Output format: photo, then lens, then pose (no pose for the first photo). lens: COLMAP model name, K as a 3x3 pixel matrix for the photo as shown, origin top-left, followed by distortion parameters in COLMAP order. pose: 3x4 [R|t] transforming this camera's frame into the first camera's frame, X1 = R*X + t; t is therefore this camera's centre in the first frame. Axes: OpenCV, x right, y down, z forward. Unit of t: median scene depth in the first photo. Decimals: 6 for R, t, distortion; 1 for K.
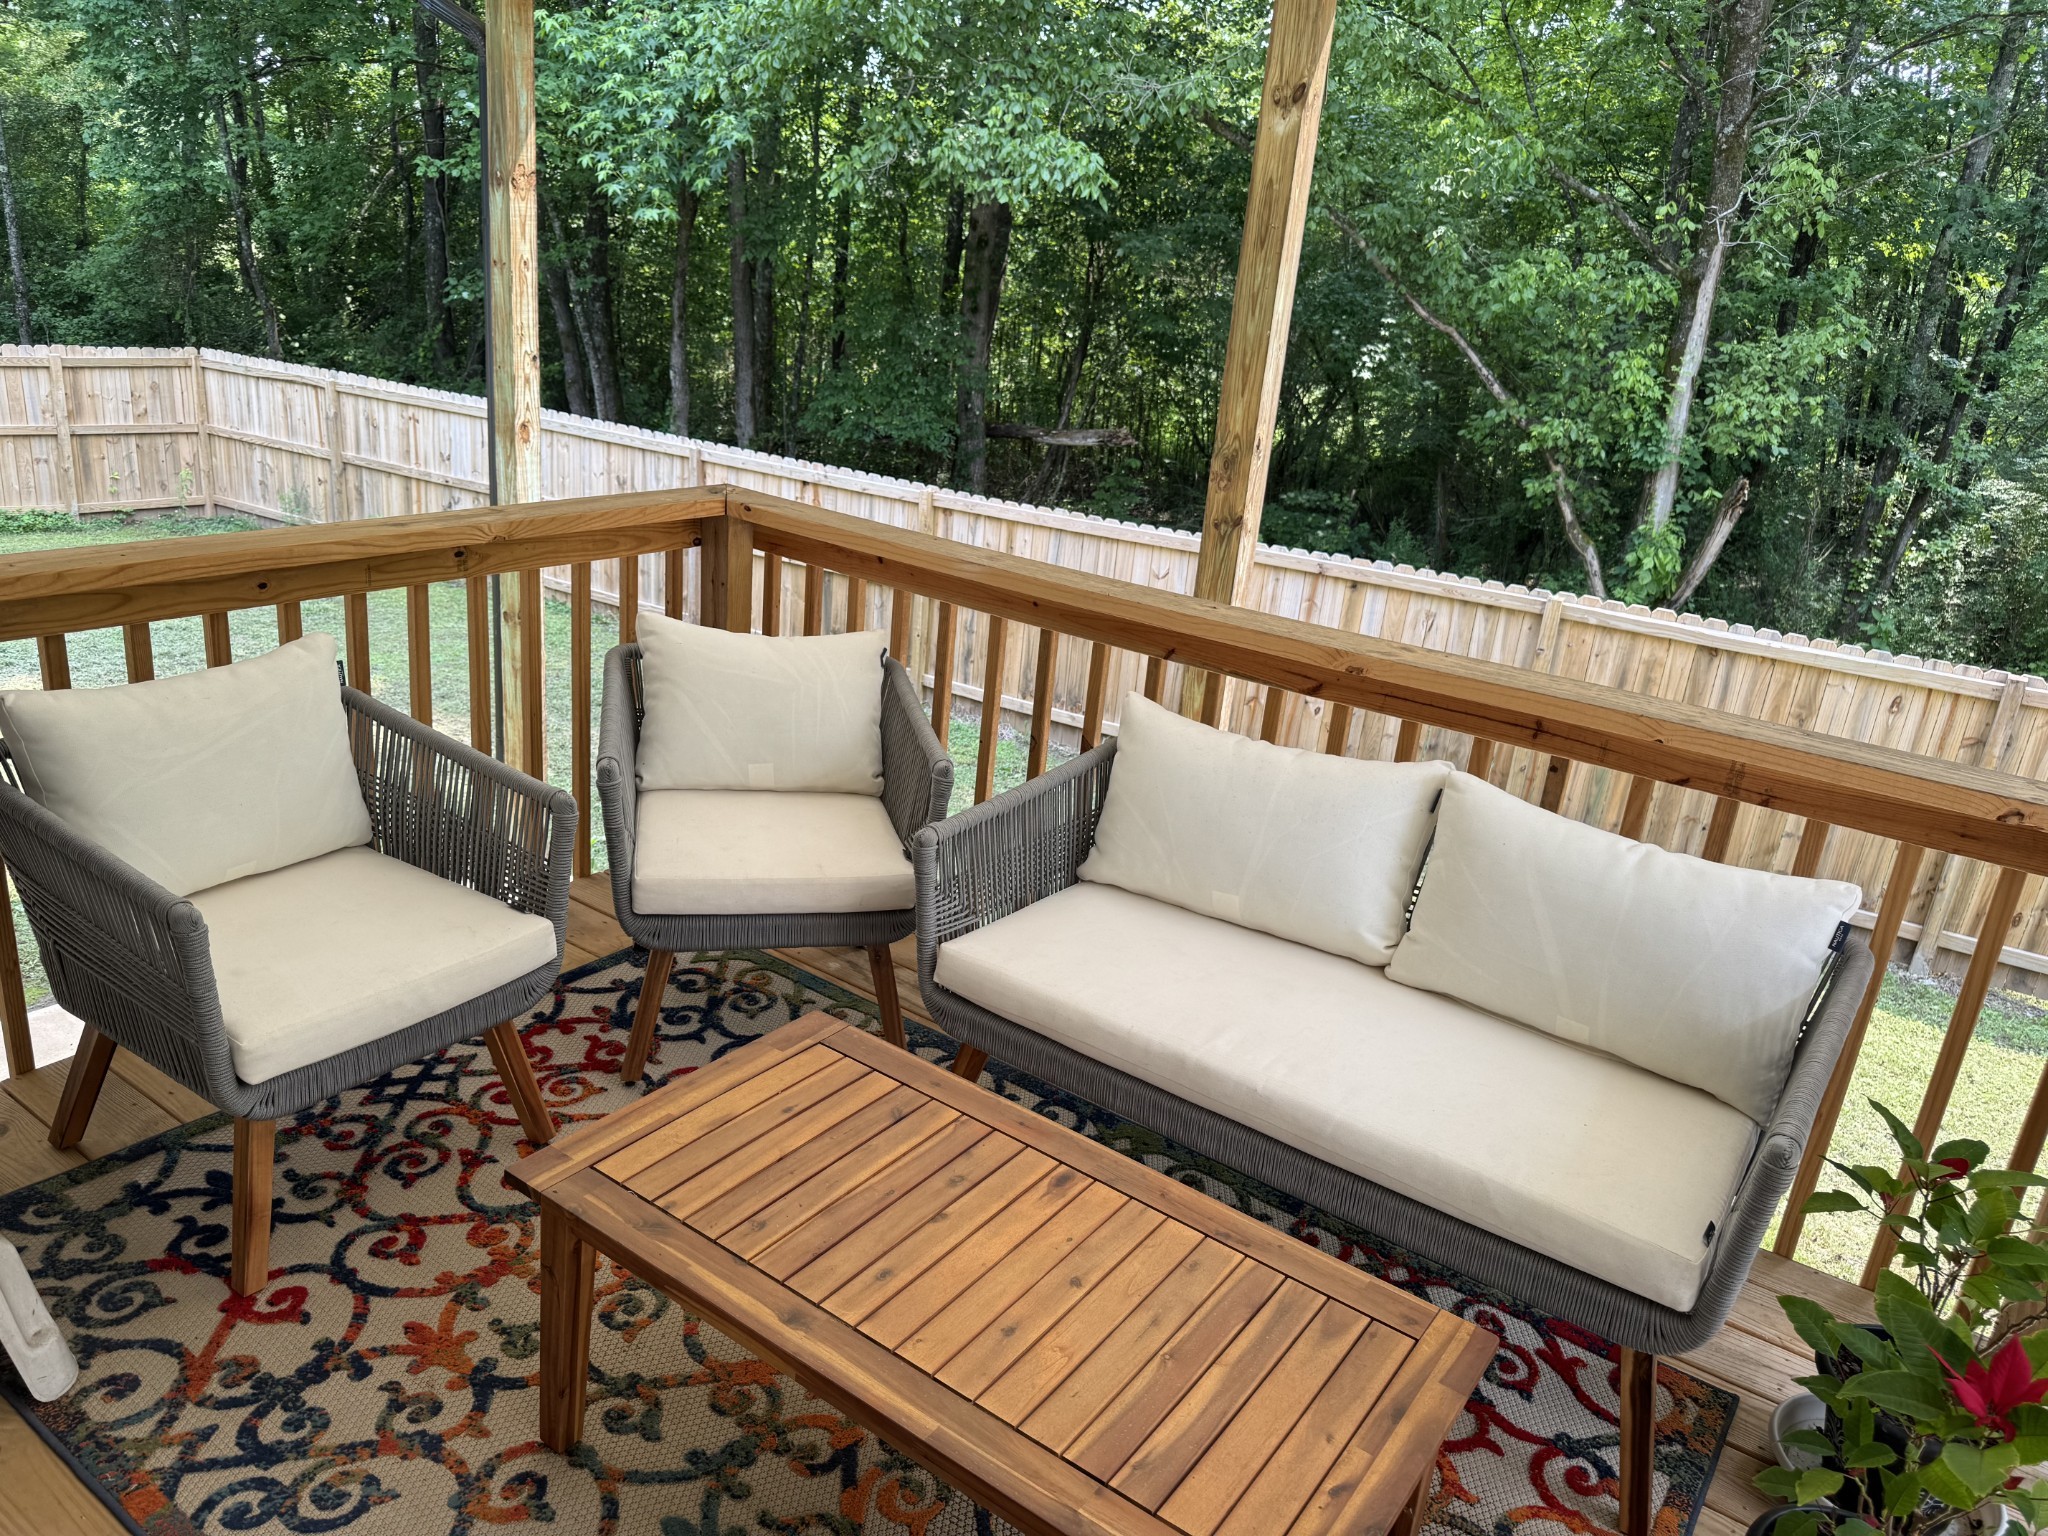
lens RADIAL K [[1445.1, 0, 1038.7], [0, 1445.1, 774.3], [0, 0, 1]] dist [0.010139, -0.016432]
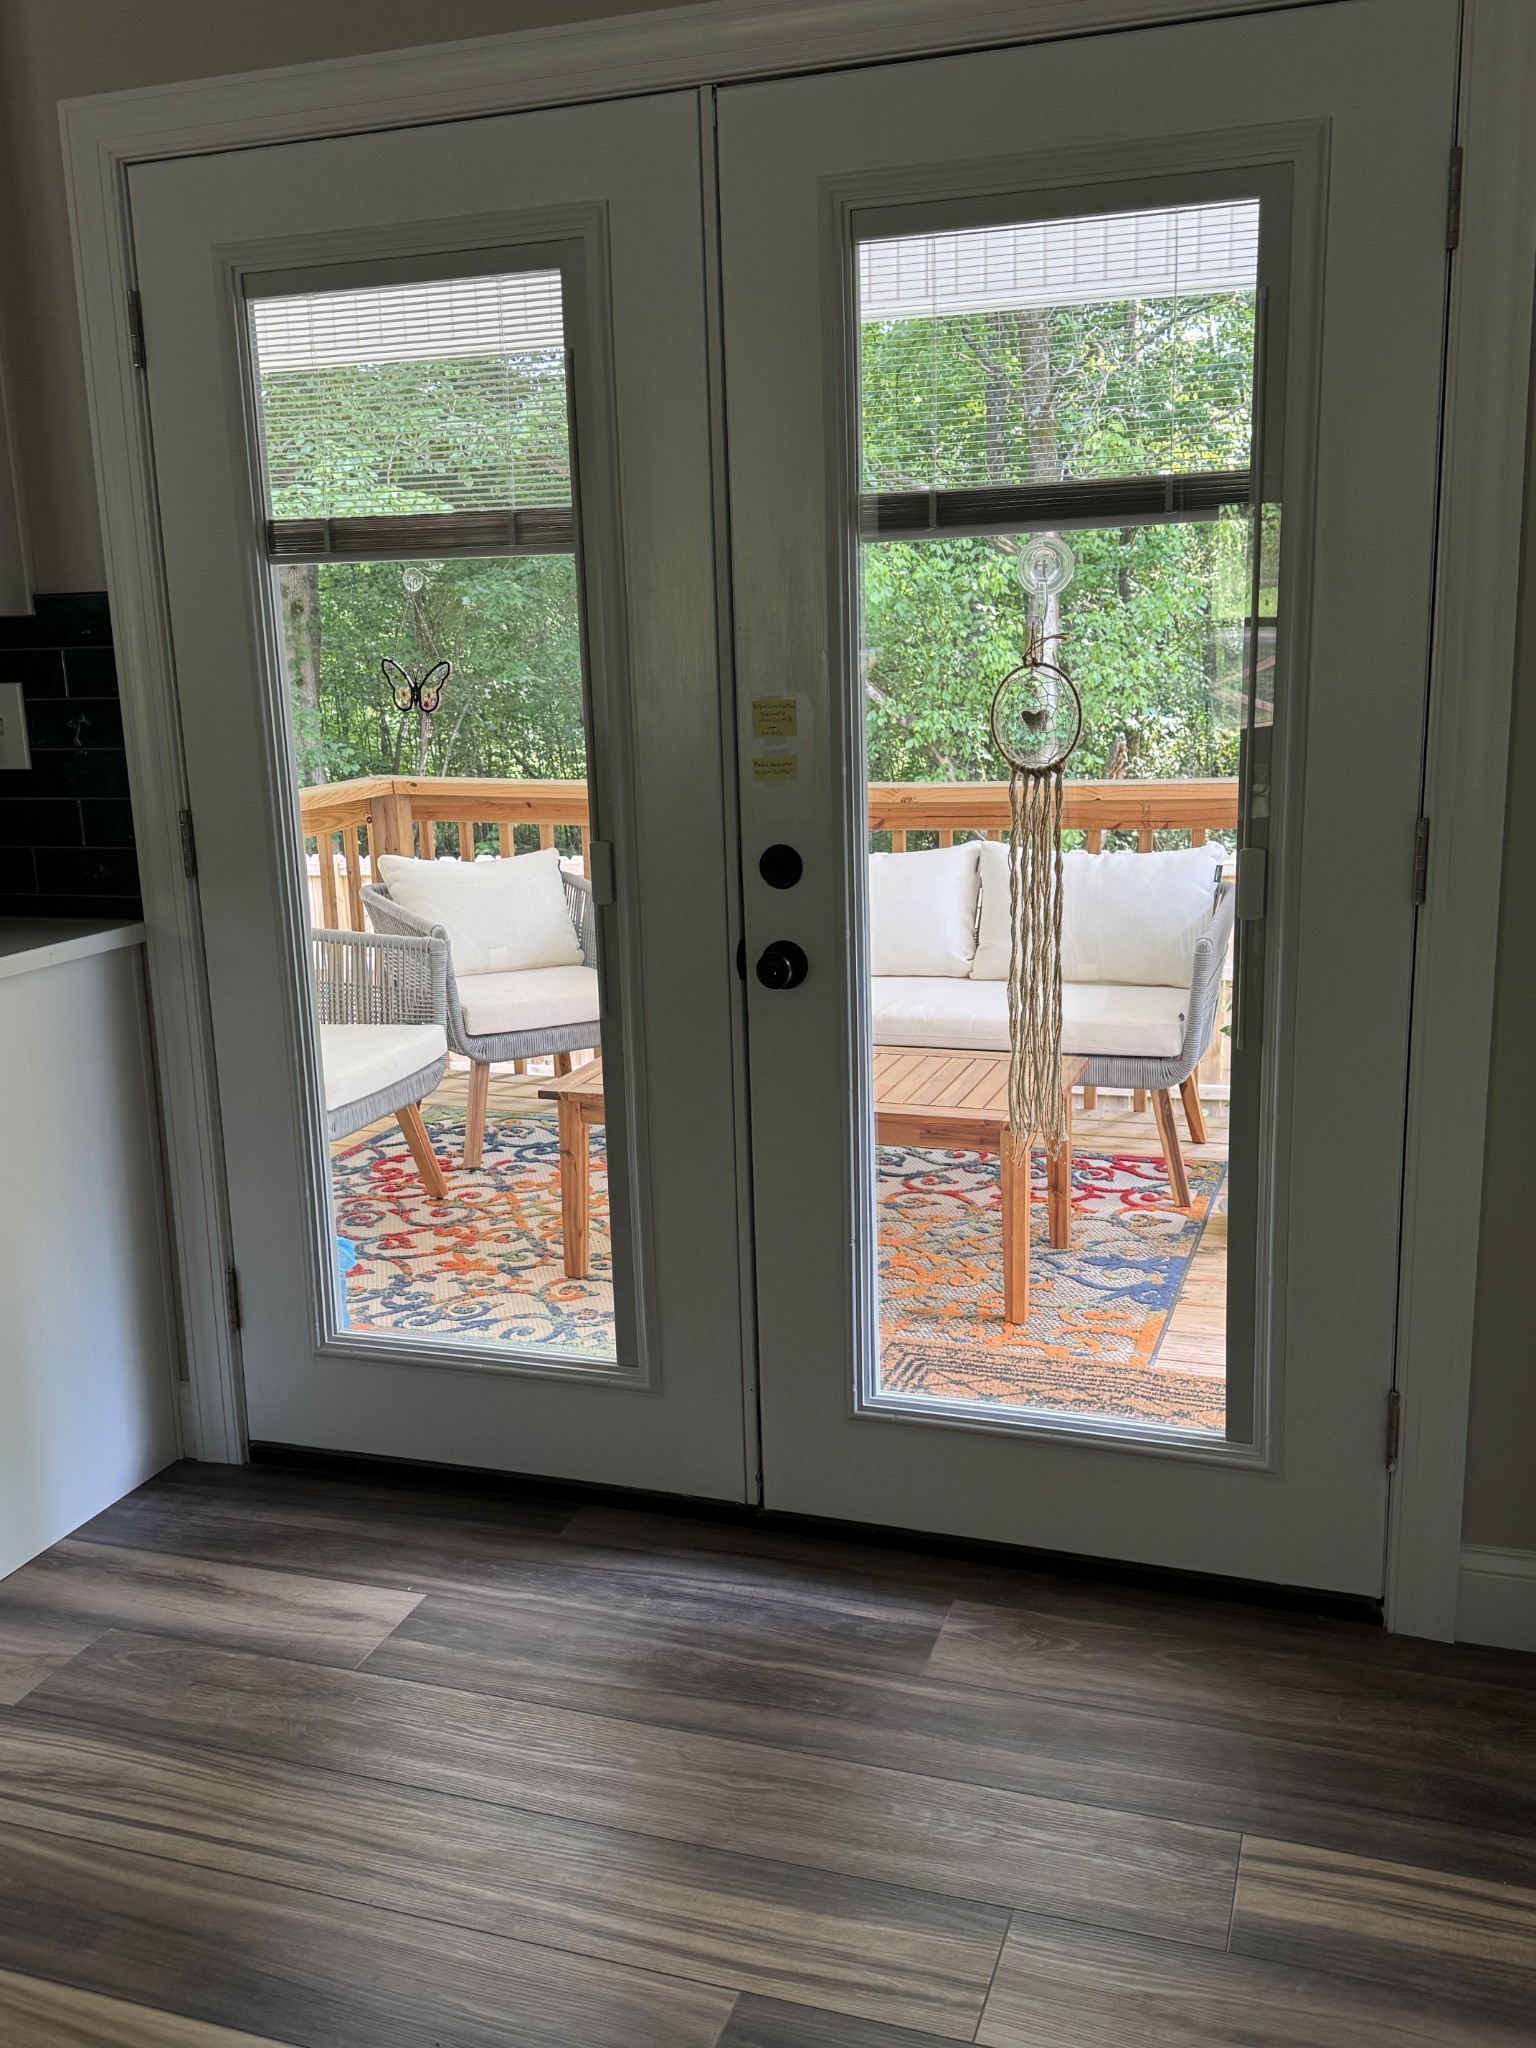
lens RADIAL K [[1840.2, 0, 760.6], [0, 1840.2, 1021.9], [0, 0, 1]] dist [0.085269, -0.143654]
pose [[0.958191, -0.169184, 0.230751, -0.153684], [0.196132, 0.975549, -0.099175, 0.116633], [-0.208330, 0.140286, 0.967945, -0.301838]]
